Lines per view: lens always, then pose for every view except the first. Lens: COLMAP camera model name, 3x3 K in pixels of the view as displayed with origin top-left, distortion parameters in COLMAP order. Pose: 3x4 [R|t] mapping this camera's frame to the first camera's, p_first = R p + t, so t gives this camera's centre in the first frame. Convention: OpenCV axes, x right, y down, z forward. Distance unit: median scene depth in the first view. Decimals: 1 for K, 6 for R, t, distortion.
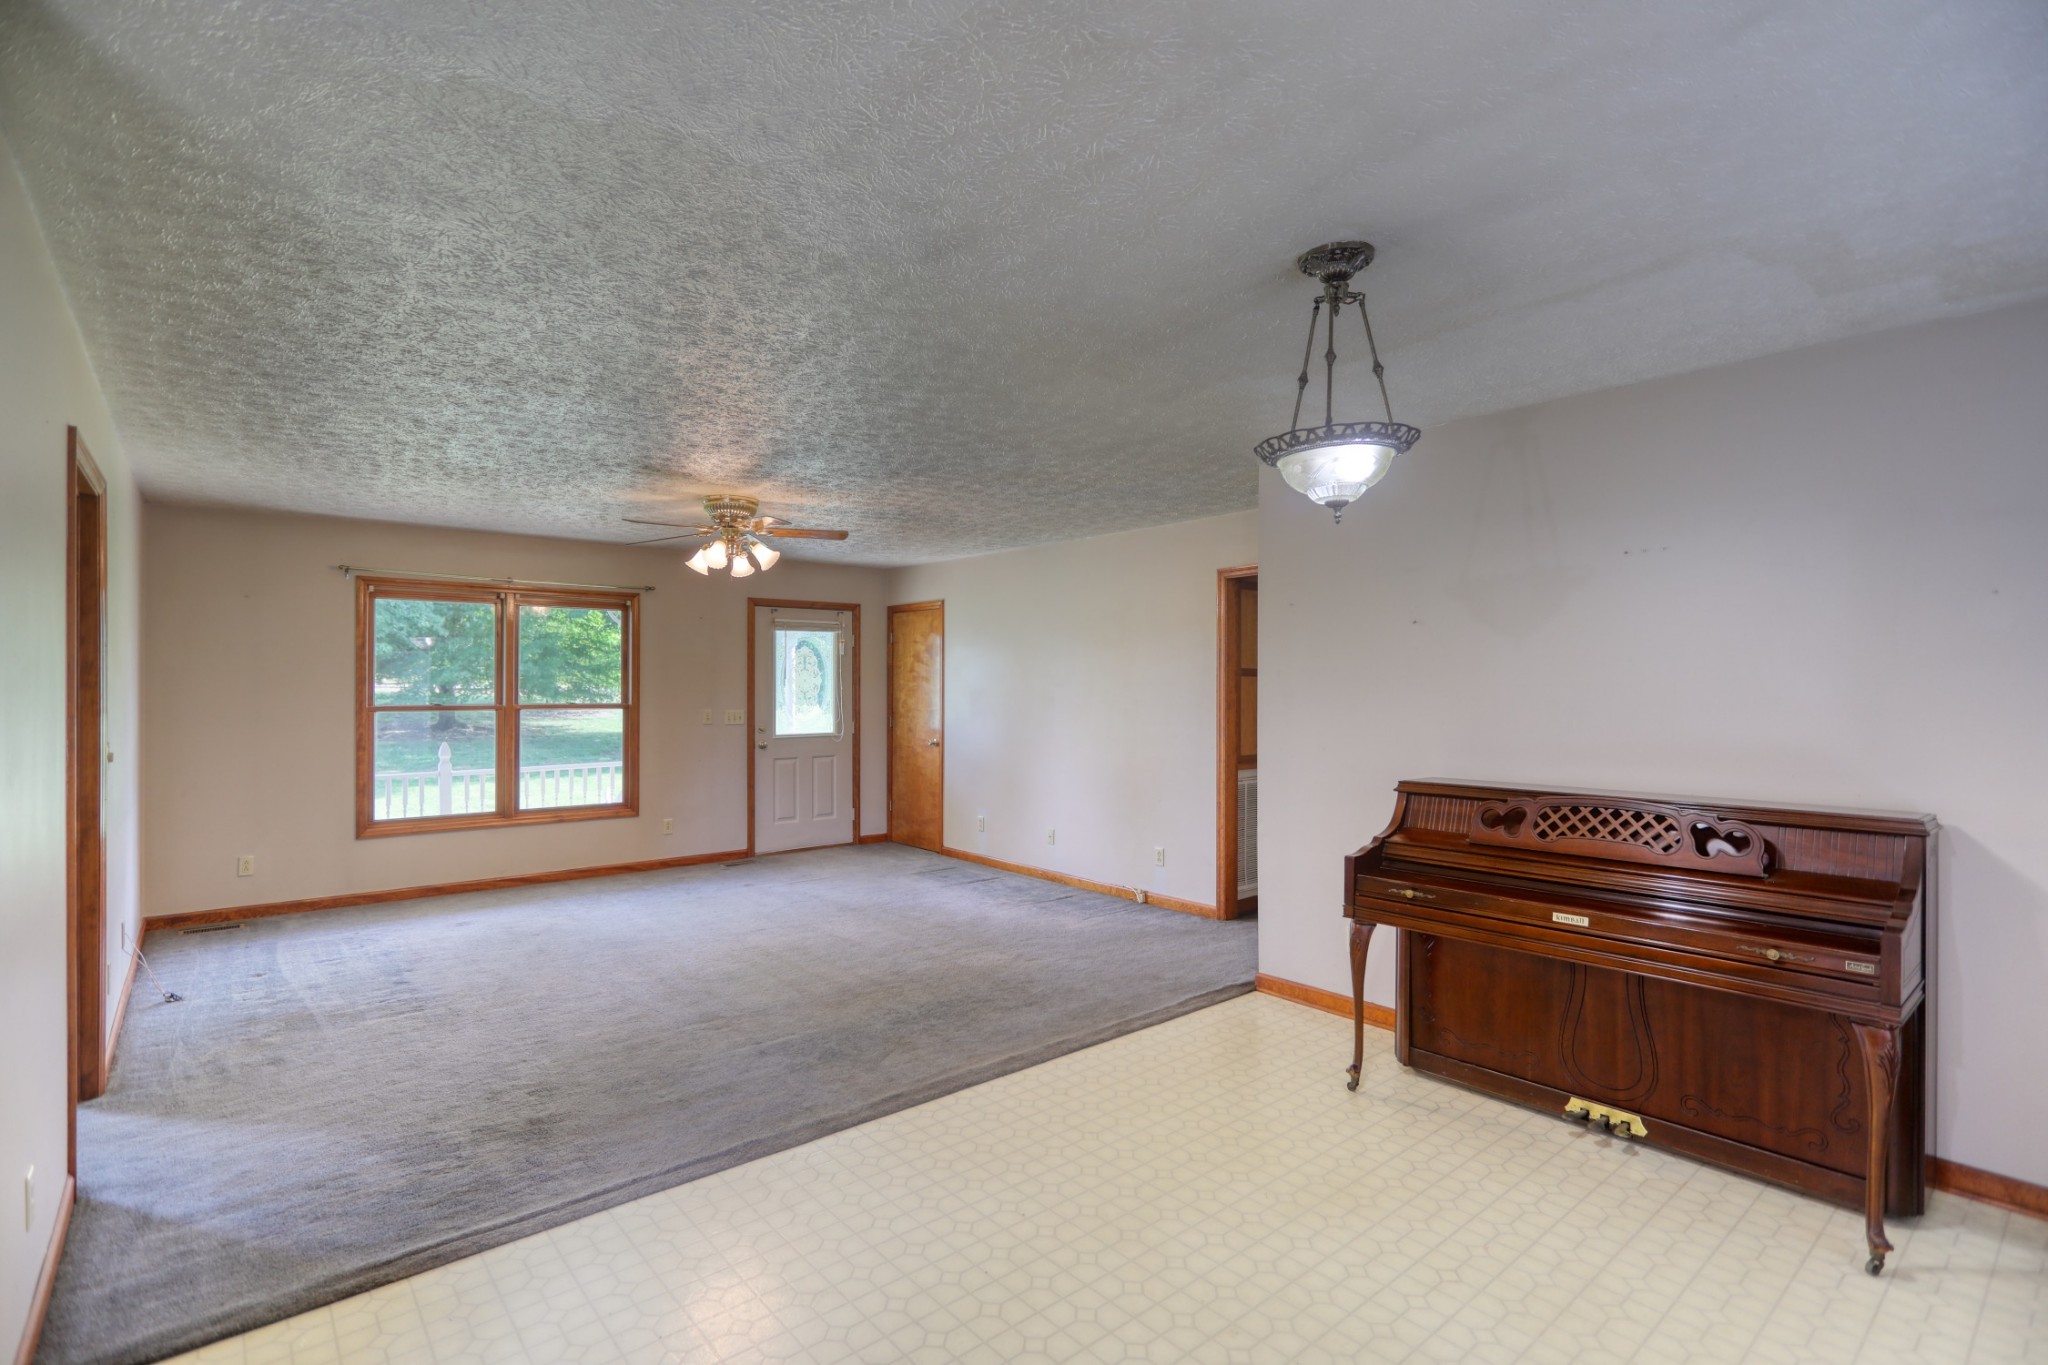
lens RADIAL K [[957.6, 0, 1021.1], [0, 957.6, 679.9], [0, 0, 1]] dist [-0.012257, 0.002615]
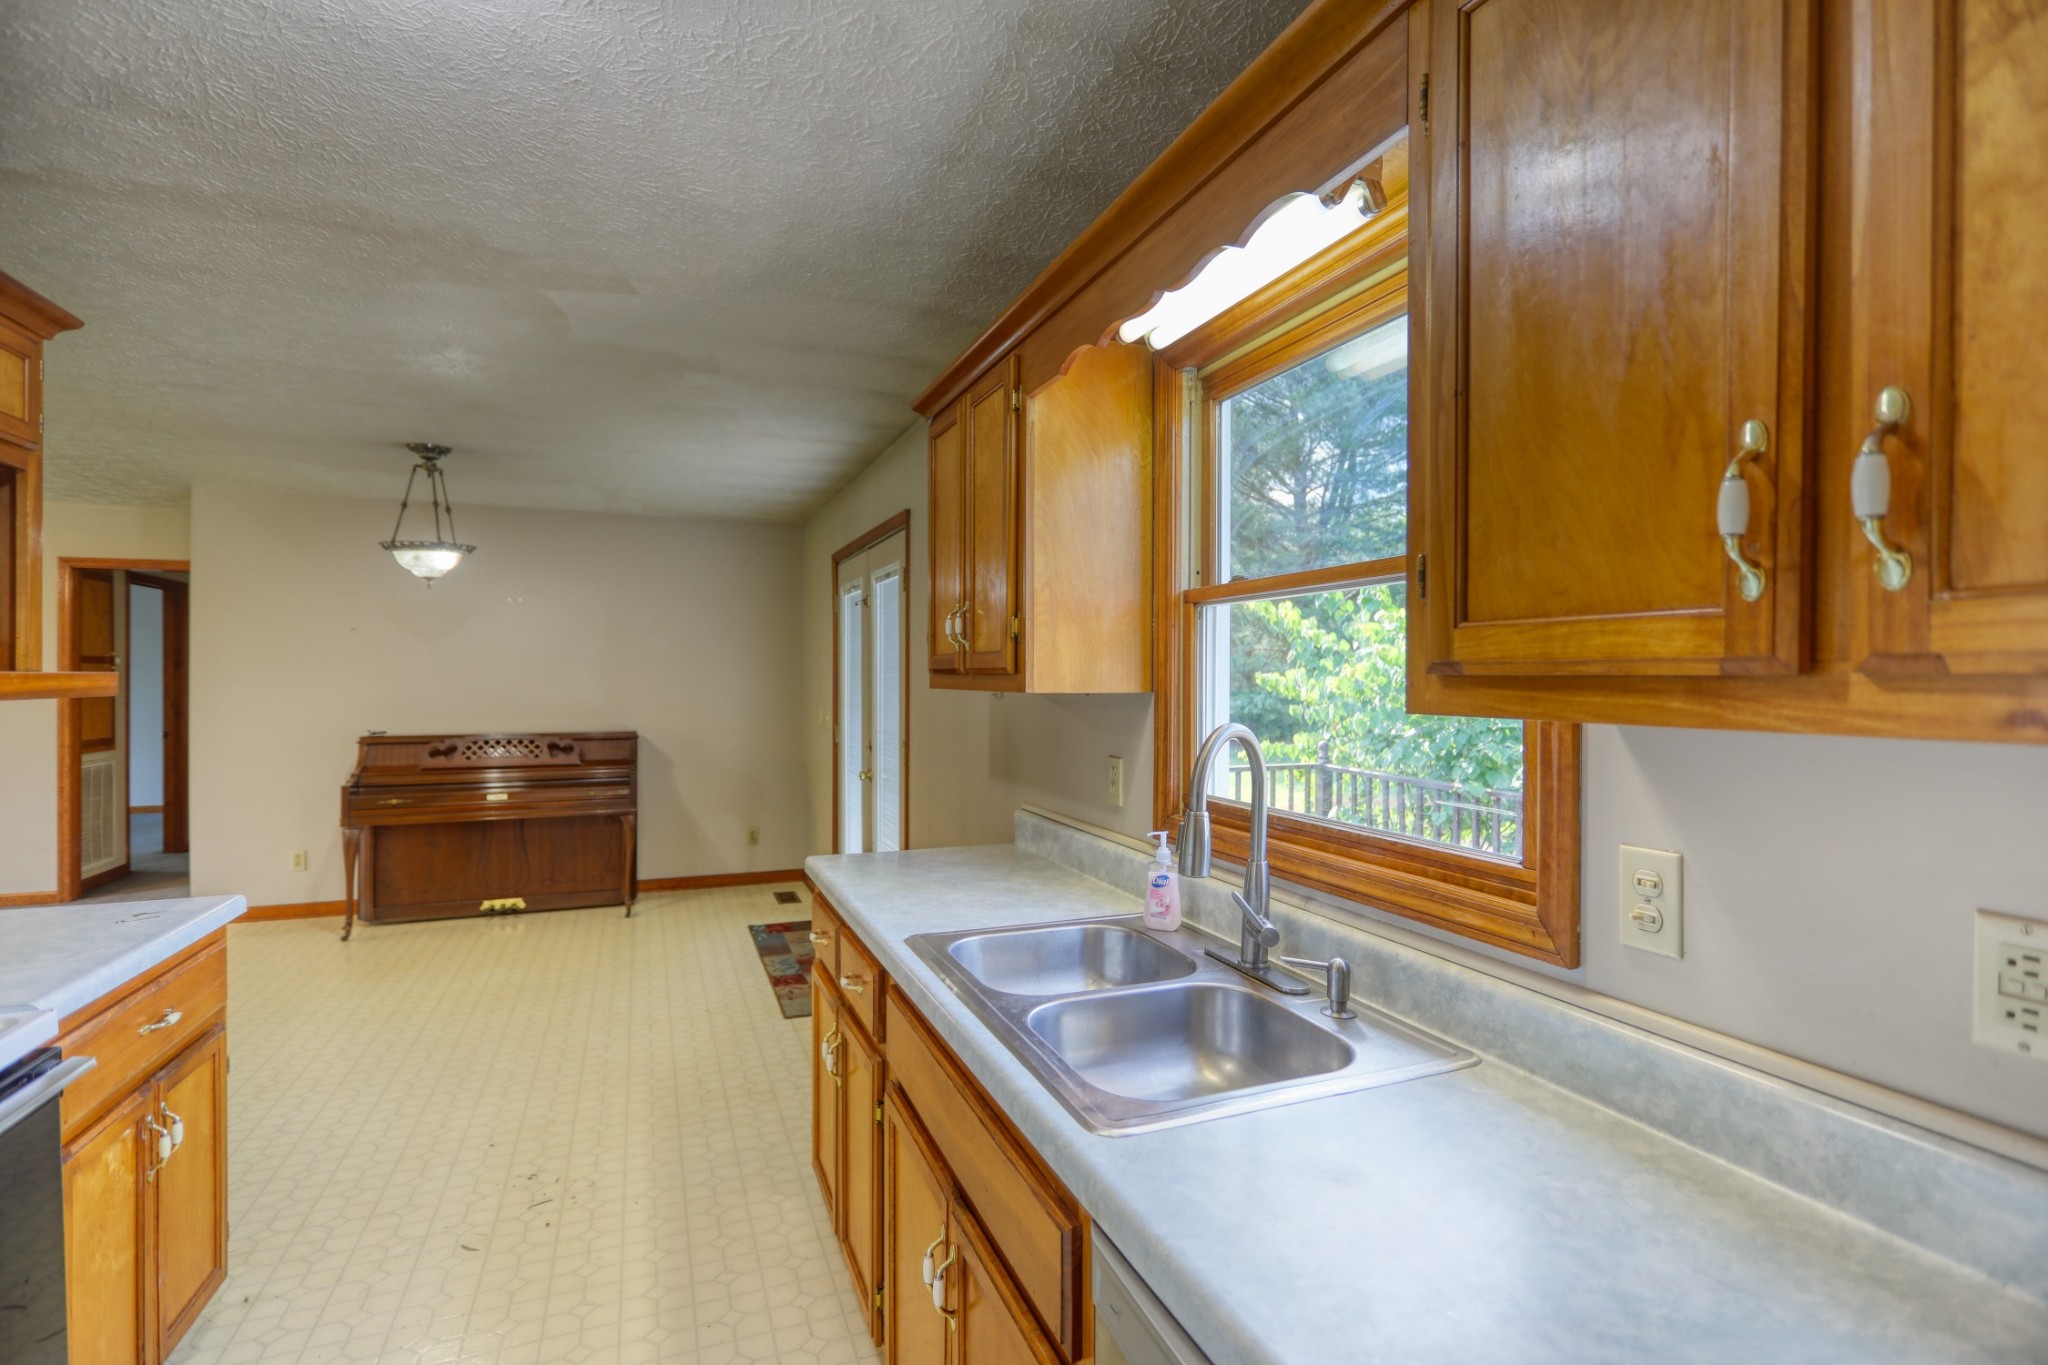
lens RADIAL K [[957.6, 0, 1023.0], [0, 957.6, 679.6], [0, 0, 1]] dist [-0.012257, 0.002615]
pose [[0.317318, -0.001807, 0.948317, -0.816847], [-0.011040, 0.999923, 0.005600, -0.004227], [-0.948255, -0.012247, 0.317274, -0.541386]]
